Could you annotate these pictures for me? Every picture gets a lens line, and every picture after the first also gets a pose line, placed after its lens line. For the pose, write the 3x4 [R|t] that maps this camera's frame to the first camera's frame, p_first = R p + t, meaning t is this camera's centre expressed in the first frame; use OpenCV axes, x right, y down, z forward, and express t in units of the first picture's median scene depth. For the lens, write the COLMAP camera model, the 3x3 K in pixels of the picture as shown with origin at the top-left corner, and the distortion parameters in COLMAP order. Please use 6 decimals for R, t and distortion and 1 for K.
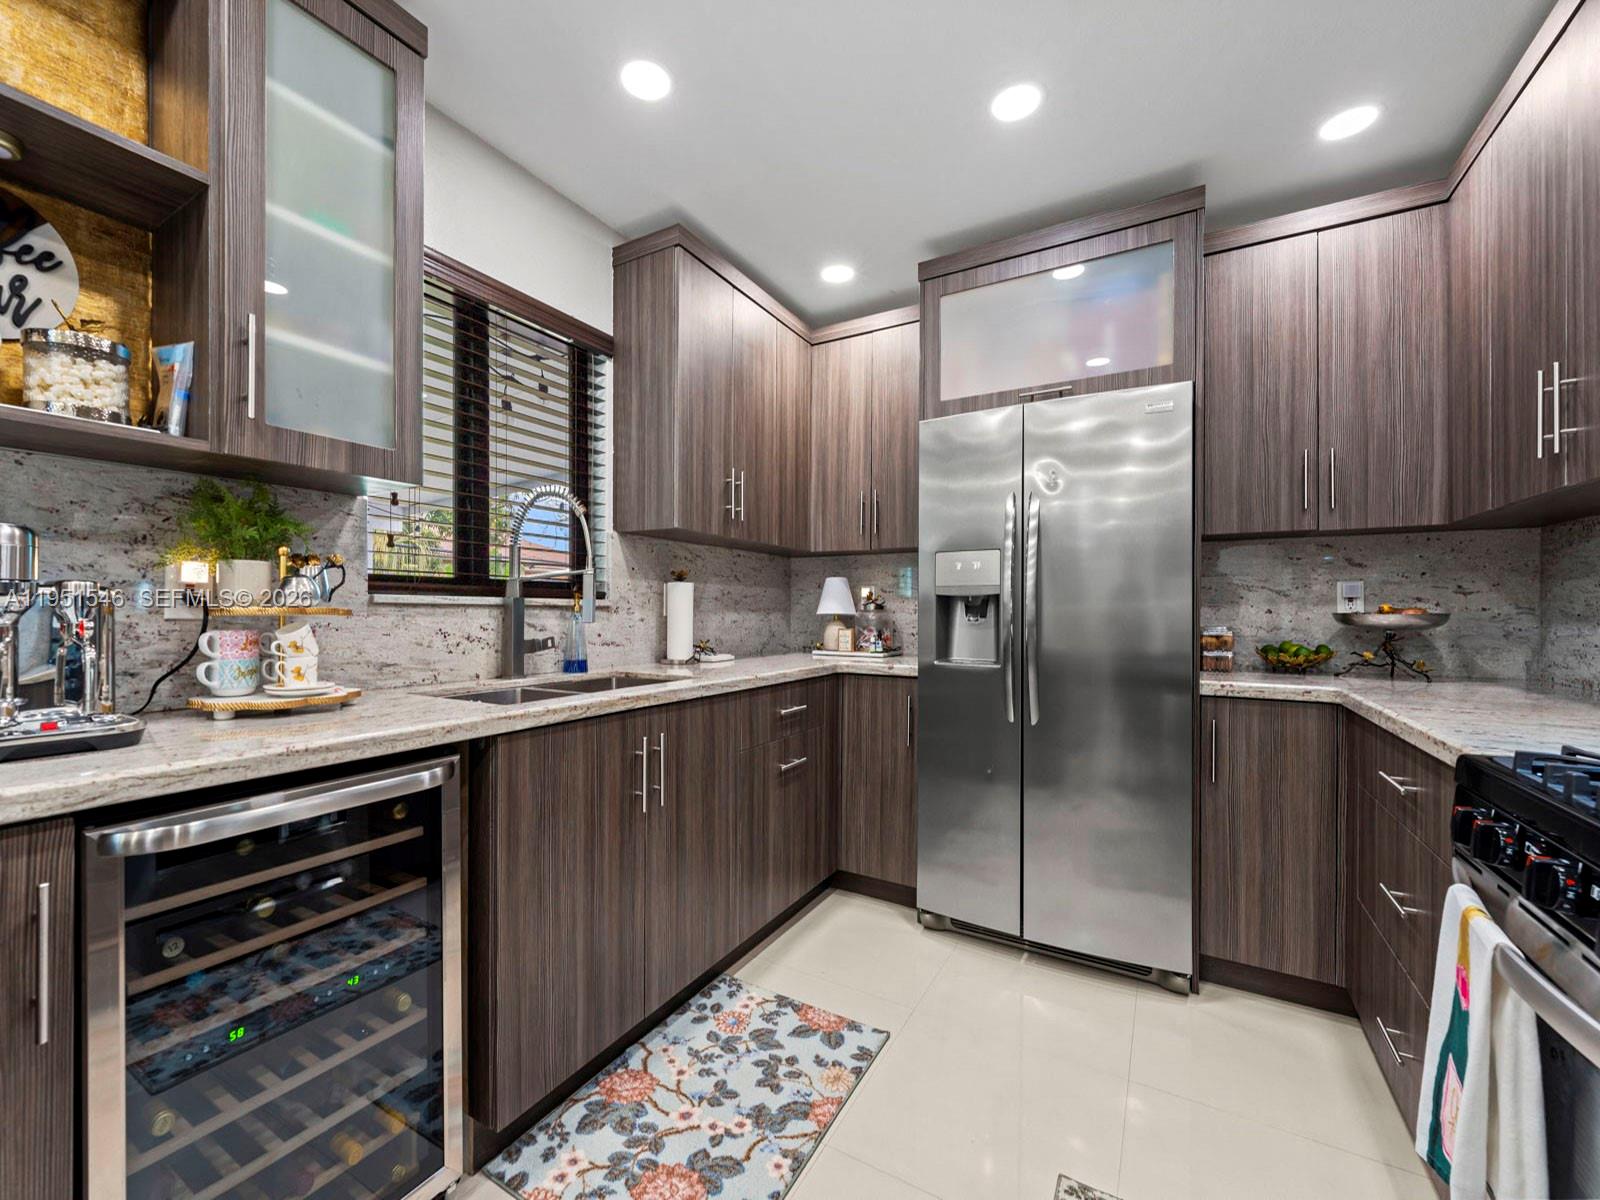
lens RADIAL K [[650.7, 0, 796.7], [0, 650.7, 609.8], [0, 0, 1]] dist [0.000660, -0.000203]
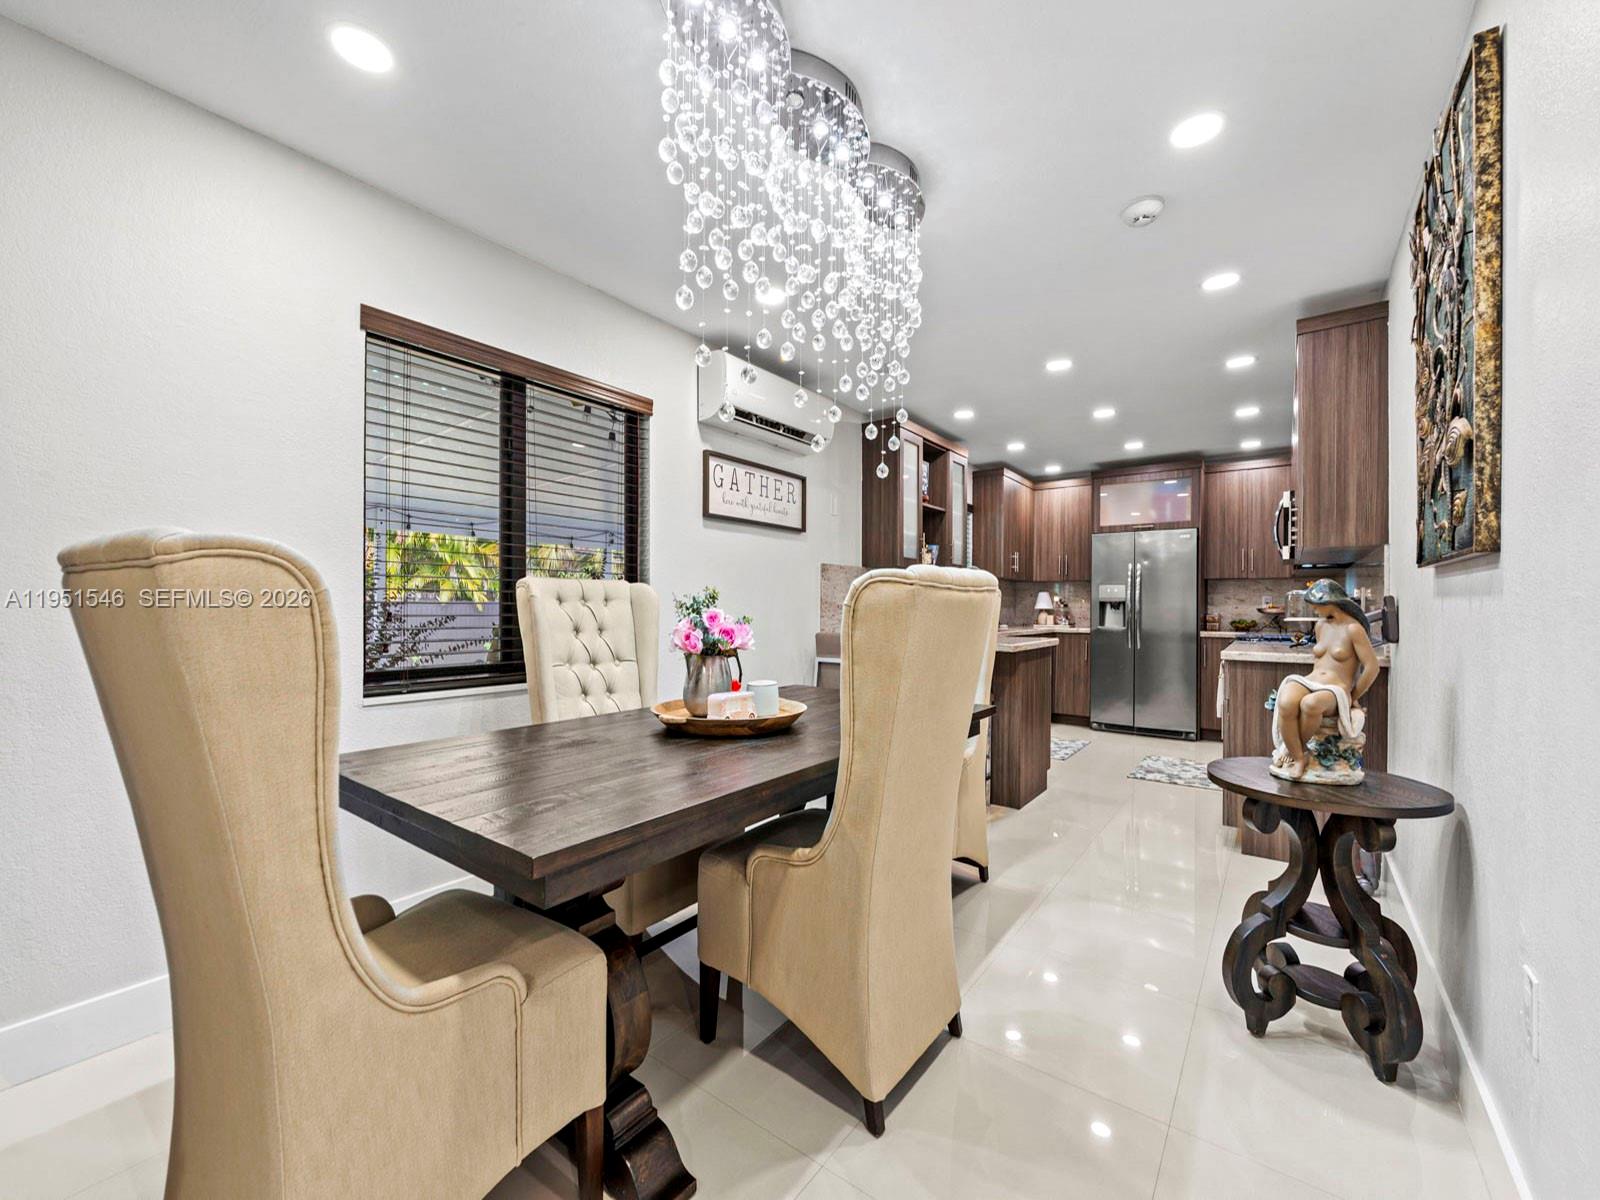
lens RADIAL K [[647.1, 0, 798.3], [0, 647.1, 605.7], [0, 0, 1]] dist [-0.000759, -0.000087]
pose [[0.992433, 0.001106, -0.122783, -0.689978], [-0.001150, 0.999999, -0.000287, -0.002644], [0.122783, 0.000426, 0.992434, -1.792630]]
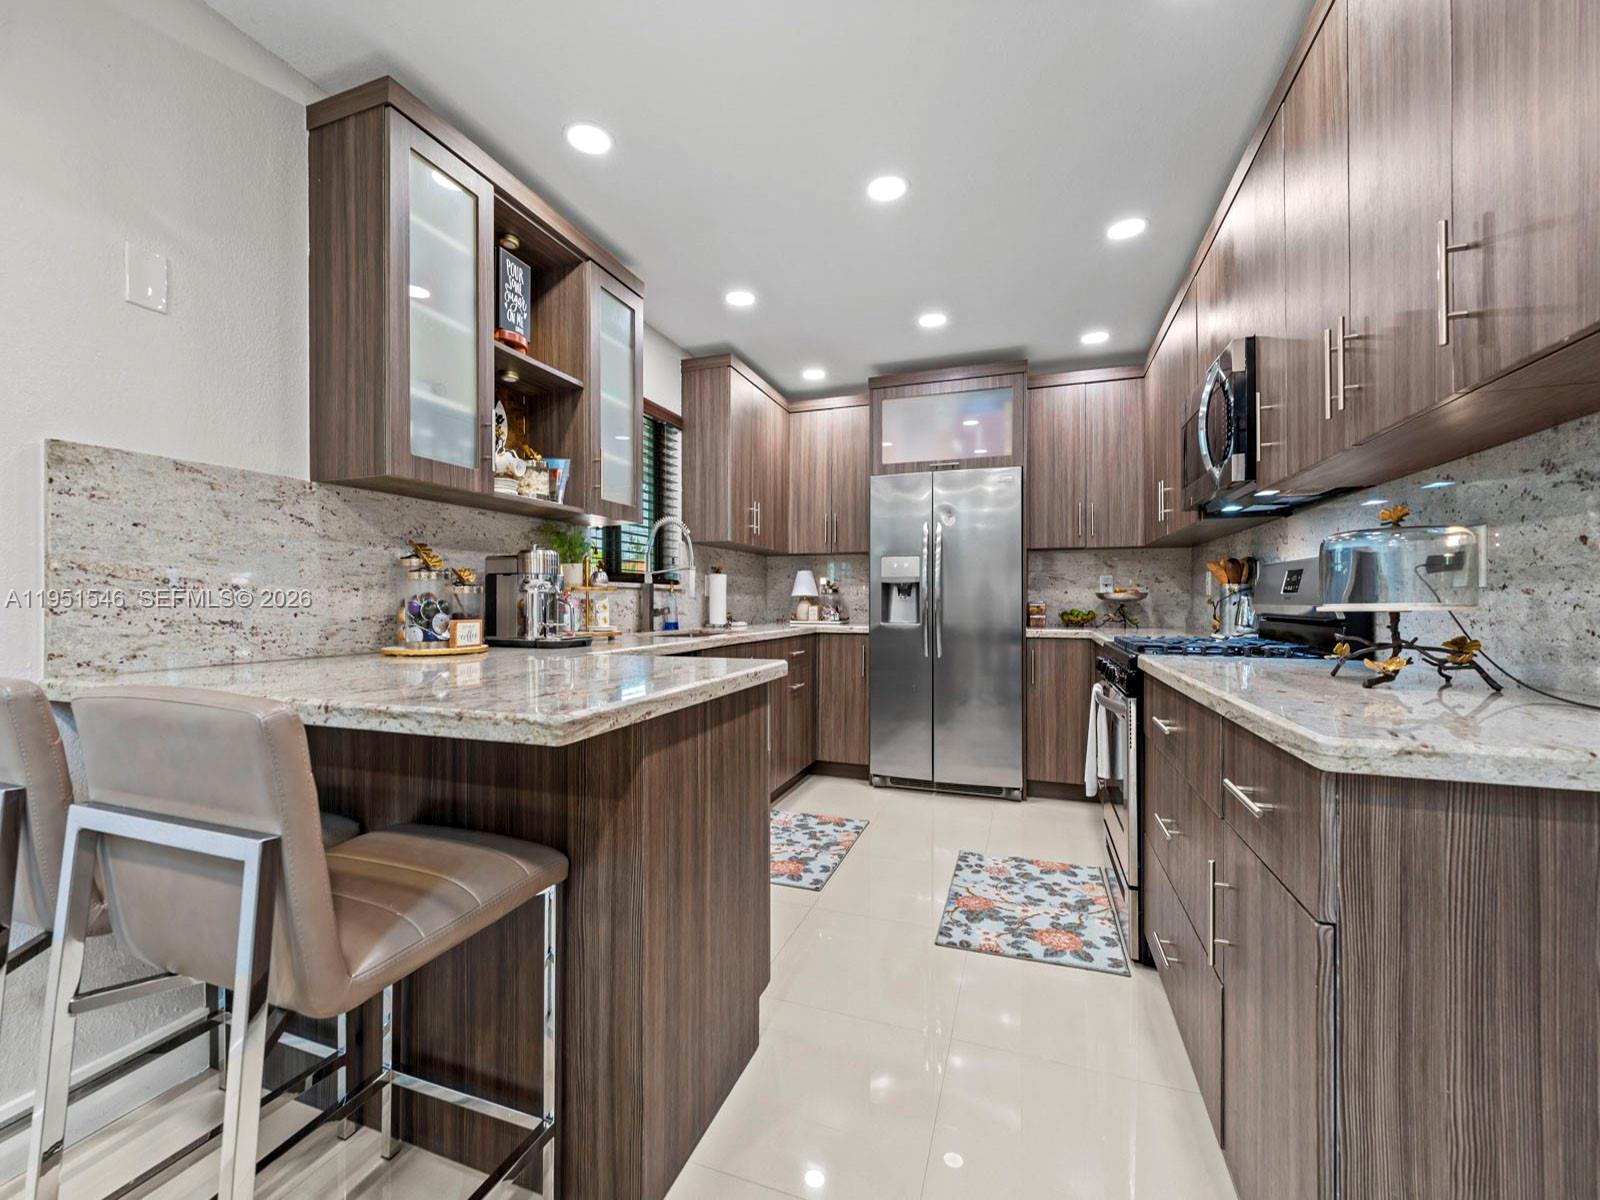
lens RADIAL K [[656.9, 0, 795.9], [0, 656.9, 598.0], [0, 0, 1]] dist [0.001037, 0.000130]
pose [[0.984023, -0.002933, 0.178015, -0.304050], [0.003280, 0.999993, -0.001654, 0.019200], [-0.178009, 0.002212, 0.984026, -0.617395]]
